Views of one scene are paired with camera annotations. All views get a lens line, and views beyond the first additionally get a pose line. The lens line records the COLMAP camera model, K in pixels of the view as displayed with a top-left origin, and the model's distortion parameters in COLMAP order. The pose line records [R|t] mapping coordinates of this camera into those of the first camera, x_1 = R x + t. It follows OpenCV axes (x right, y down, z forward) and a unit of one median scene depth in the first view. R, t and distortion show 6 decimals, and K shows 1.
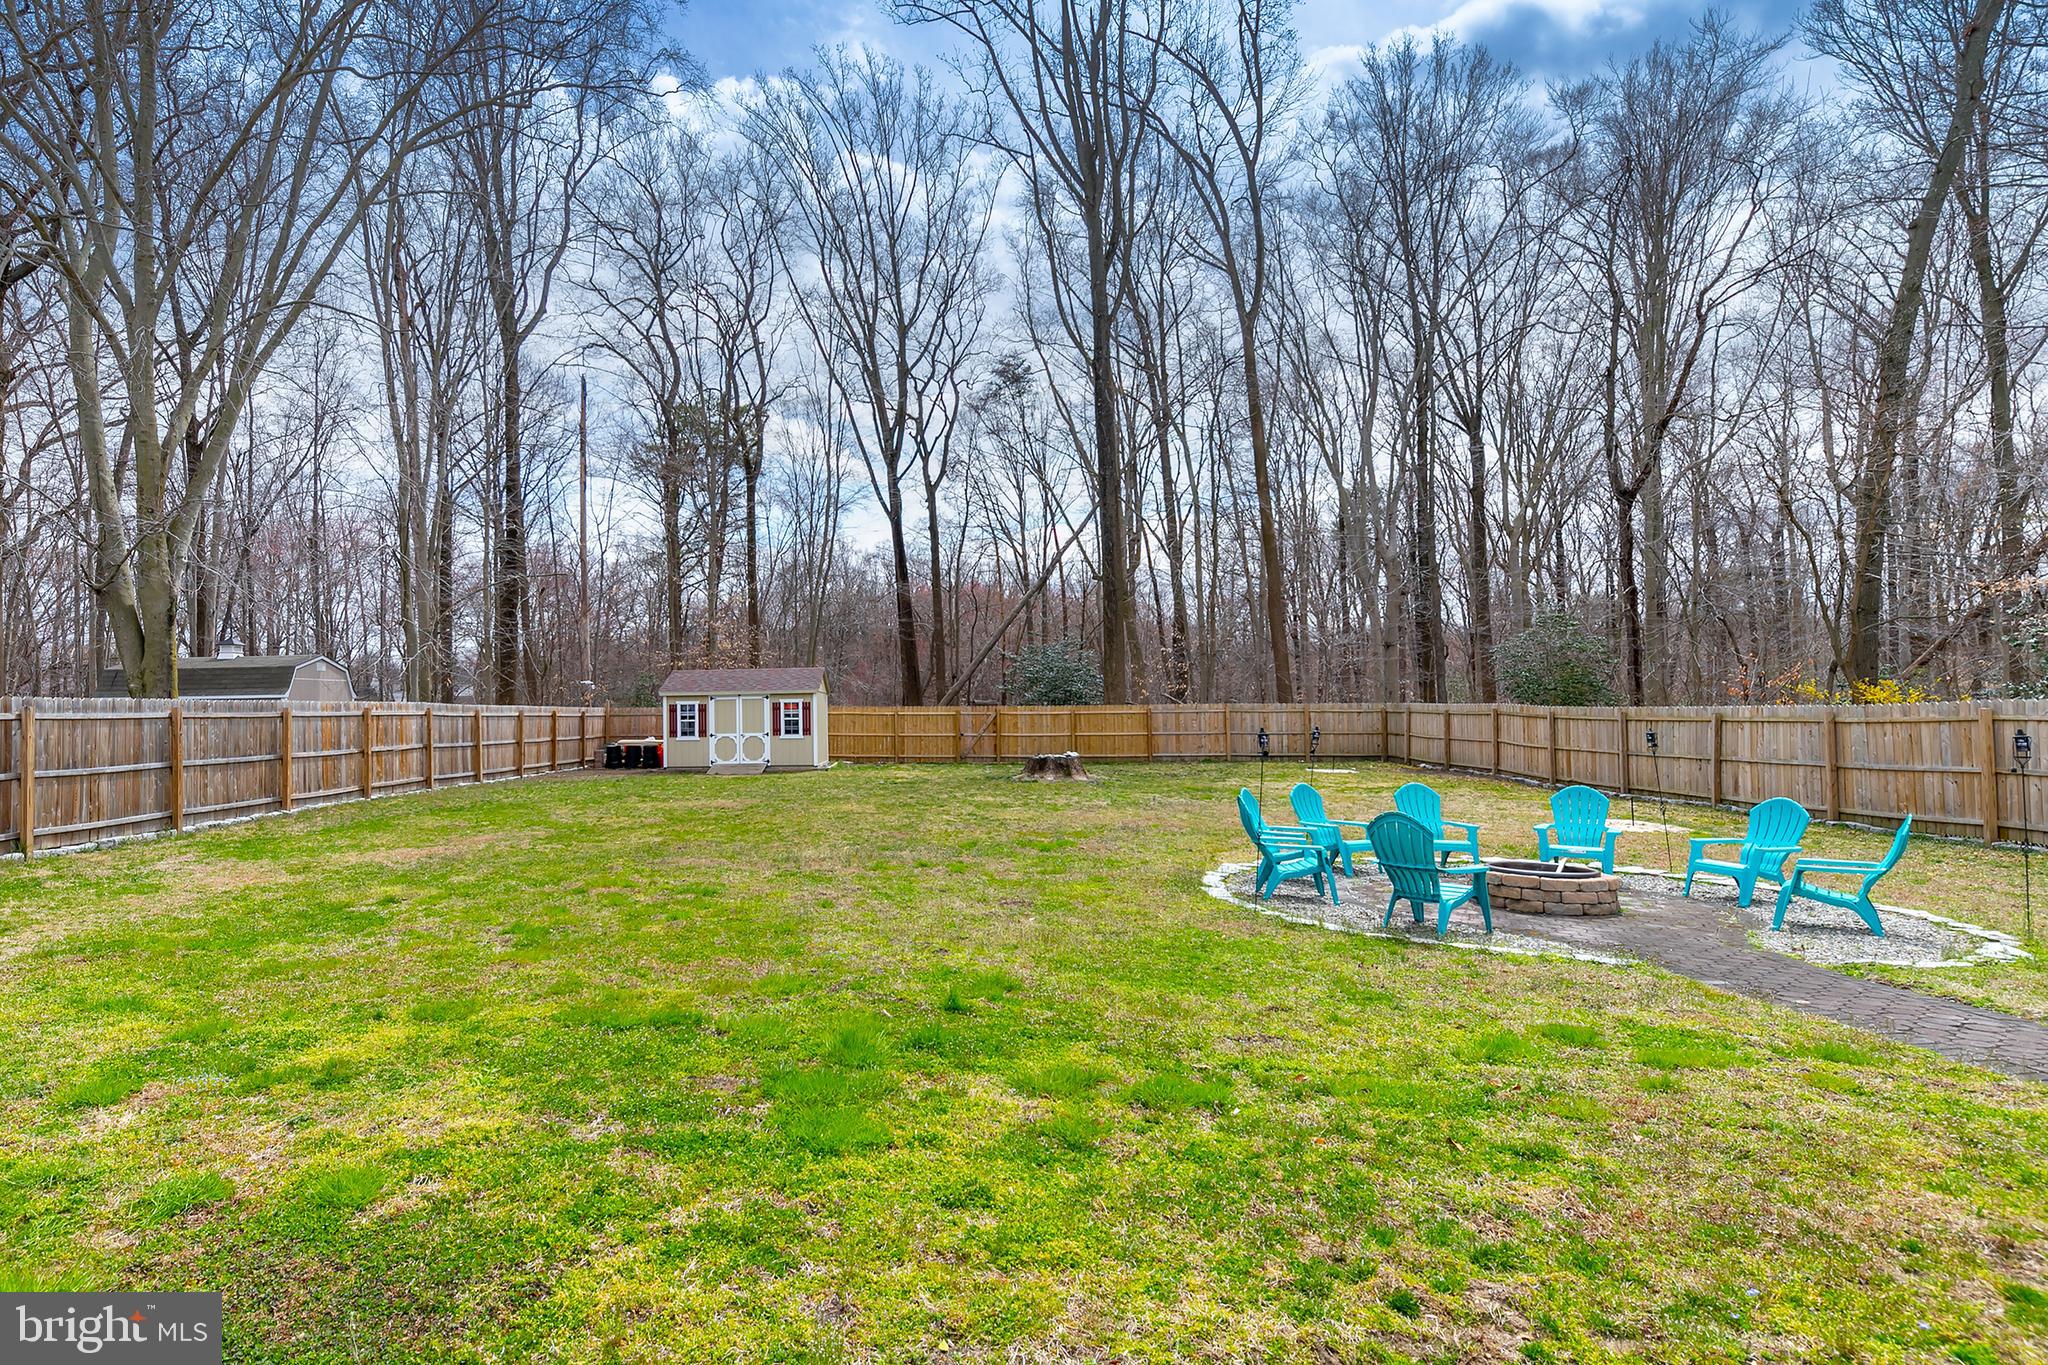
lens RADIAL K [[999.1, 0, 969.6], [0, 999.1, 697.0], [0, 0, 1]] dist [0.003151, 0.000270]
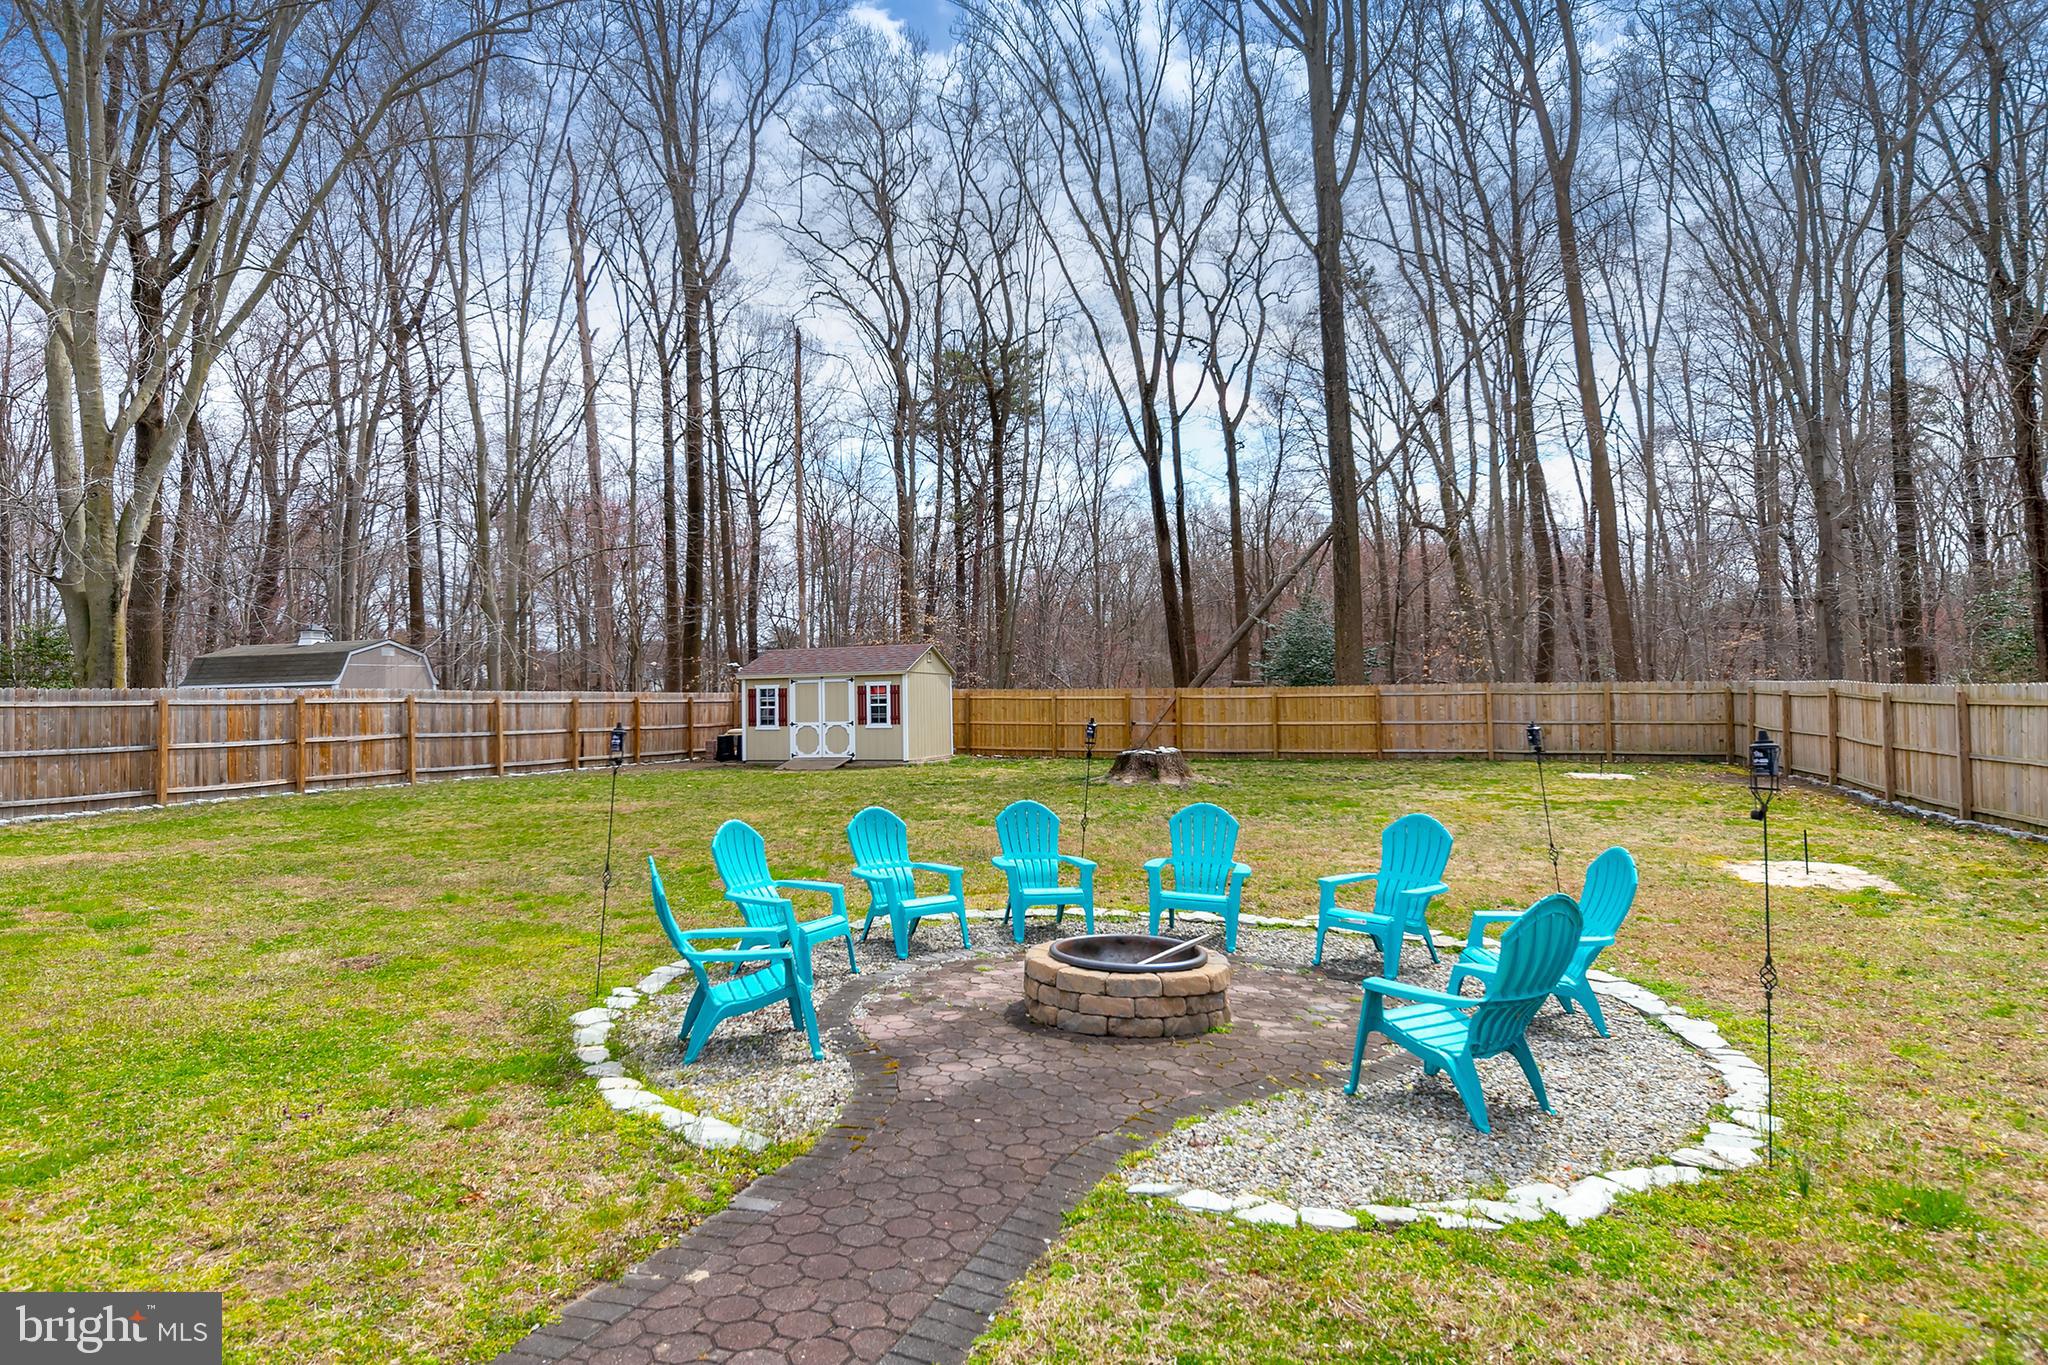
lens RADIAL K [[1161.4, 0, 1006.5], [0, 1161.4, 672.2], [0, 0, 1]] dist [0.006272, -0.000634]
pose [[0.960310, -0.010114, -0.278750, 0.201124], [0.008677, 0.999942, -0.006390, 0.001116], [0.278798, 0.003717, 0.960342, 0.083883]]
